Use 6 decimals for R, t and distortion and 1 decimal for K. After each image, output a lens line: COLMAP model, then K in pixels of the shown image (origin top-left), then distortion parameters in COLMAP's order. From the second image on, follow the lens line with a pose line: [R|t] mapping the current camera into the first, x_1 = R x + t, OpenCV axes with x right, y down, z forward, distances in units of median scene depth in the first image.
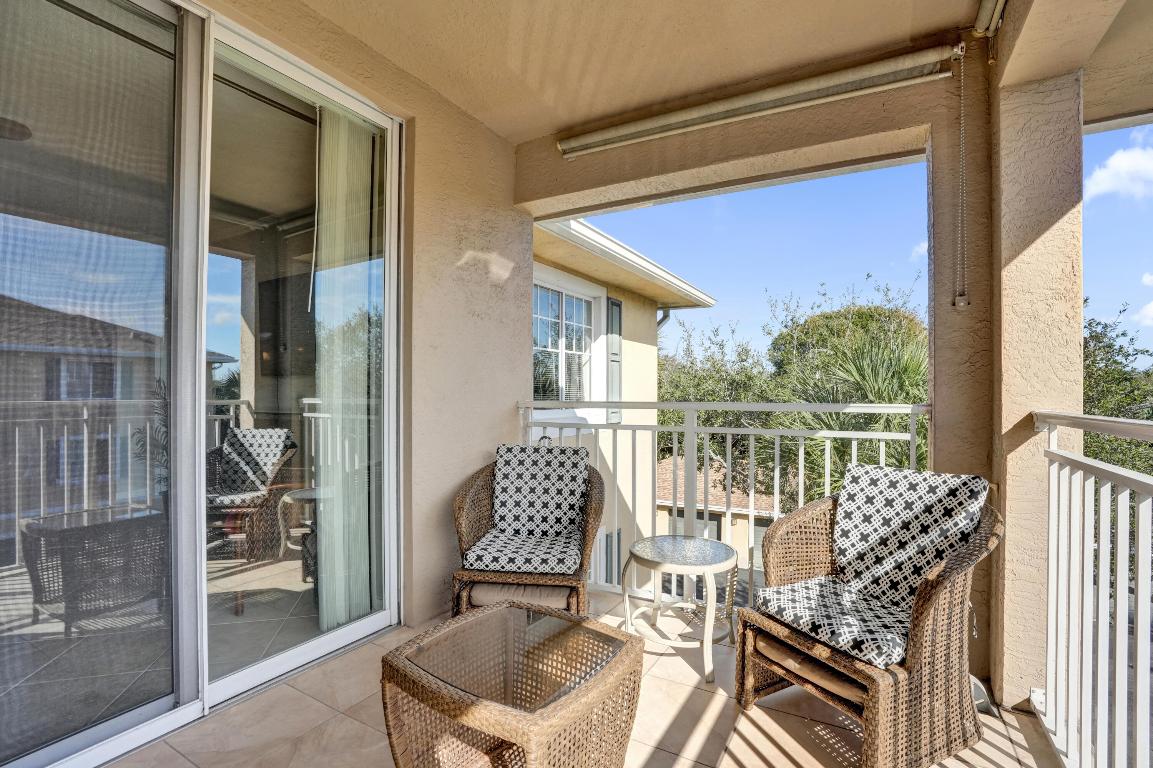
lens RADIAL K [[531.1, 0, 579.7], [0, 531.1, 399.2], [0, 0, 1]] dist [-0.036510, 0.000162]
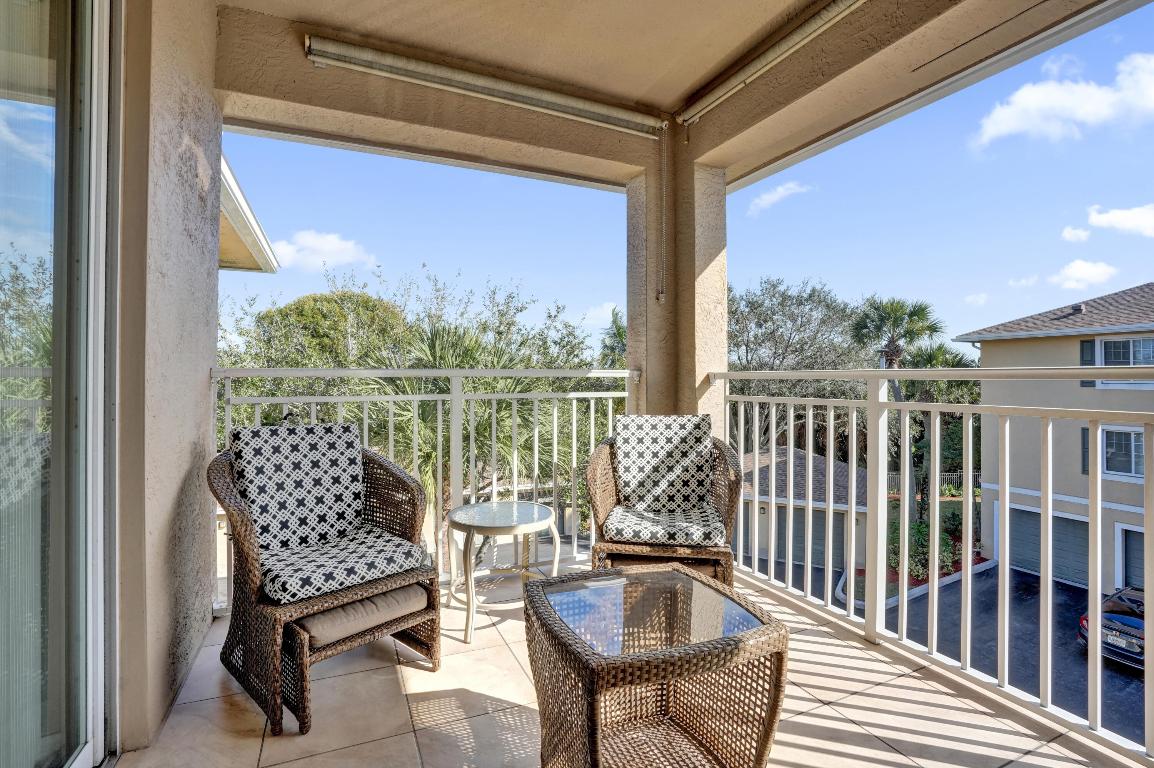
lens RADIAL K [[534.8, 0, 576.3], [0, 534.8, 378.1], [0, 0, 1]] dist [-0.073215, 0.030511]
pose [[0.591283, -0.002063, 0.806462, -0.620443], [0.009799, 0.999941, -0.004627, 0.040716], [-0.806405, 0.010638, 0.591268, 0.339350]]
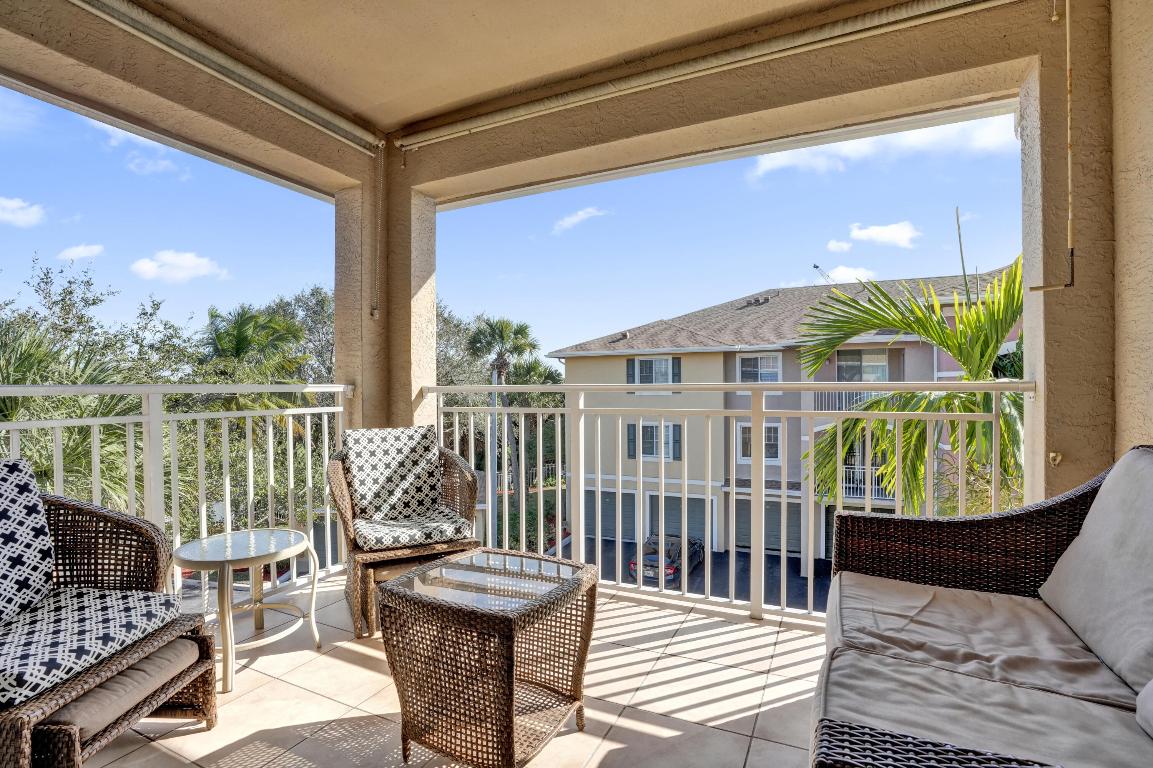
lens RADIAL K [[546.1, 0, 570.9], [0, 546.1, 398.5], [0, 0, 1]] dist [-0.060670, 0.022767]
pose [[-0.058522, -0.022423, 0.998034, -0.868295], [0.016862, 0.999583, 0.023447, 0.026708], [-0.998144, 0.018201, -0.058120, 0.570507]]
